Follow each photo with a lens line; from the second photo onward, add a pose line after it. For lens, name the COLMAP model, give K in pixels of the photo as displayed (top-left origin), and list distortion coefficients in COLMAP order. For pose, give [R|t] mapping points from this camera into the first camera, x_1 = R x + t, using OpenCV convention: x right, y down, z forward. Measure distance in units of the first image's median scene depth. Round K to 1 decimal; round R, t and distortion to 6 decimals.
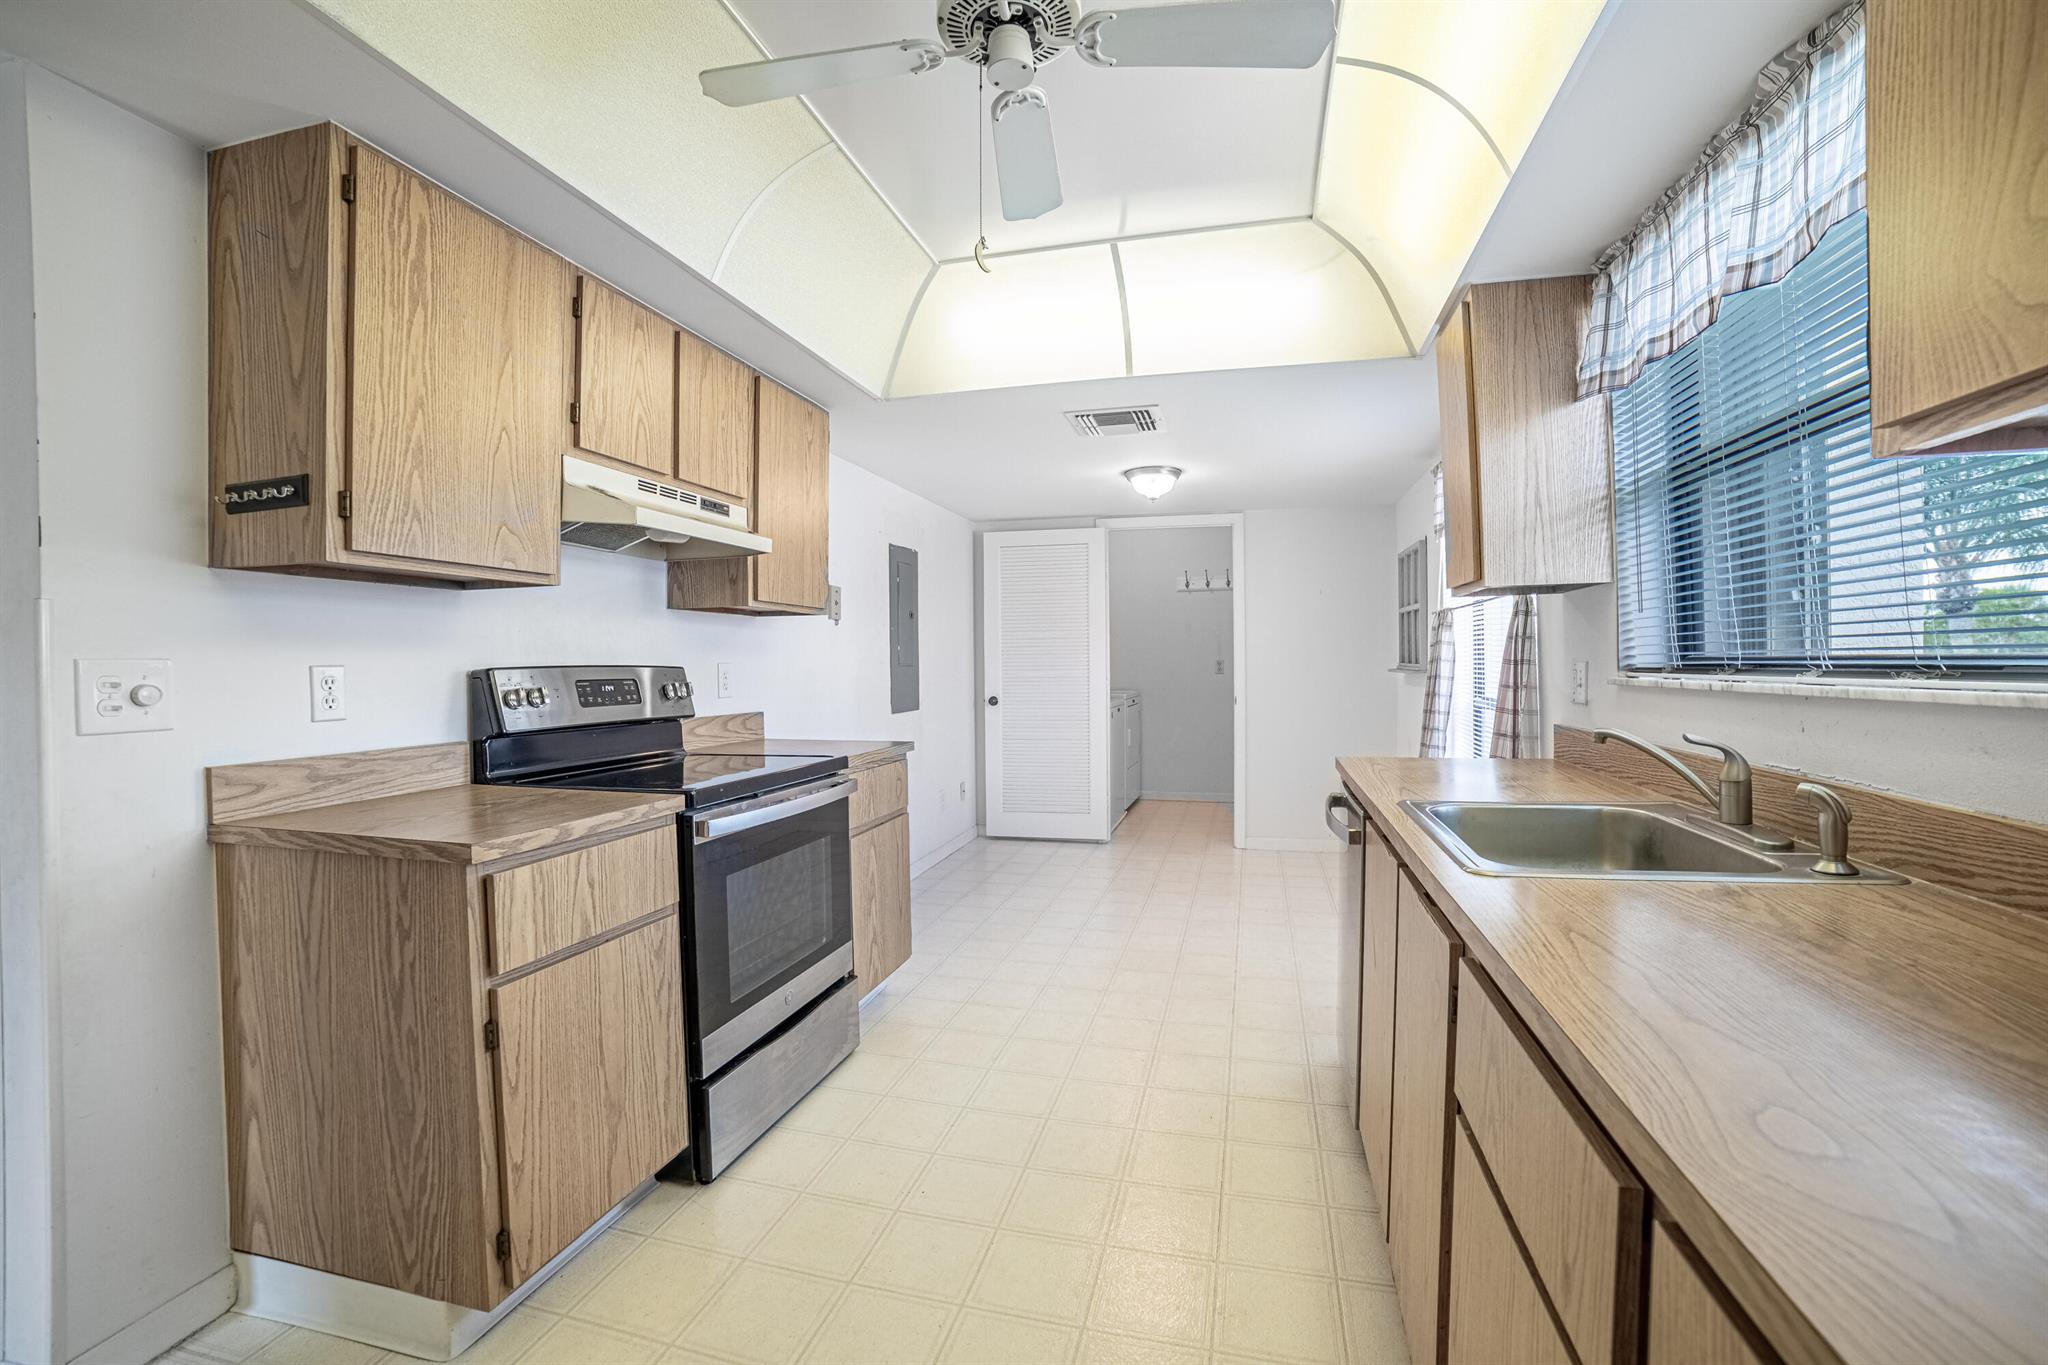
lens RADIAL K [[856.5, 0, 1025.8], [0, 856.5, 668.7], [0, 0, 1]] dist [-0.000156, -0.000073]
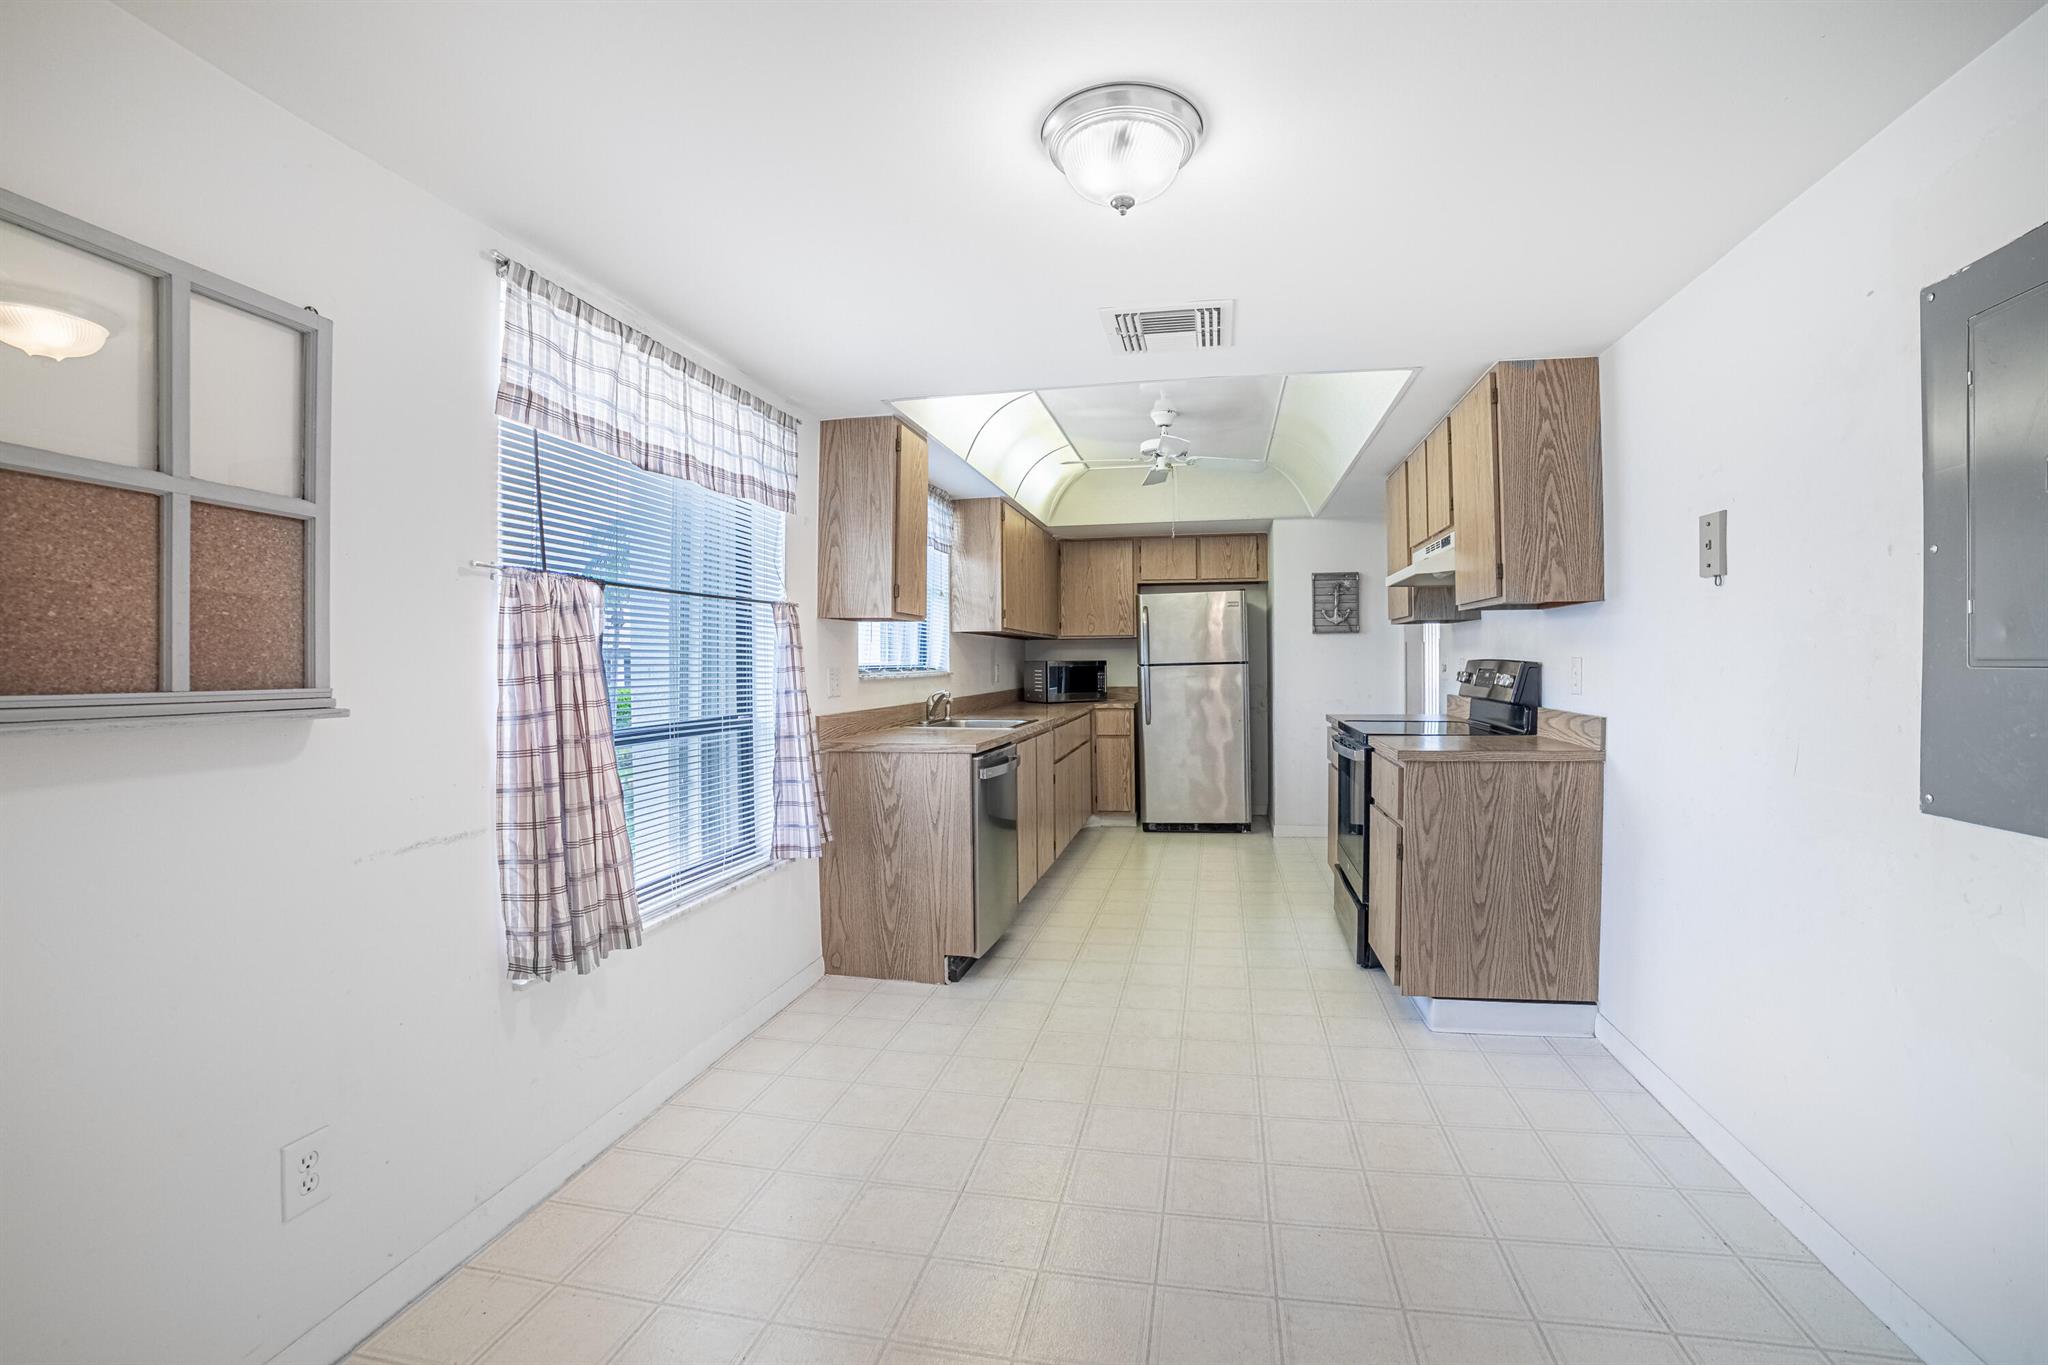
lens RADIAL K [[841.6, 0, 1027.1], [0, 841.6, 675.5], [0, 0, 1]] dist [-0.063485, 0.000824]
pose [[-0.999228, 0.011914, -0.037436, 0.292017], [0.011367, 0.999826, 0.014795, -0.007109], [0.037606, 0.014358, -0.999189, 1.923683]]
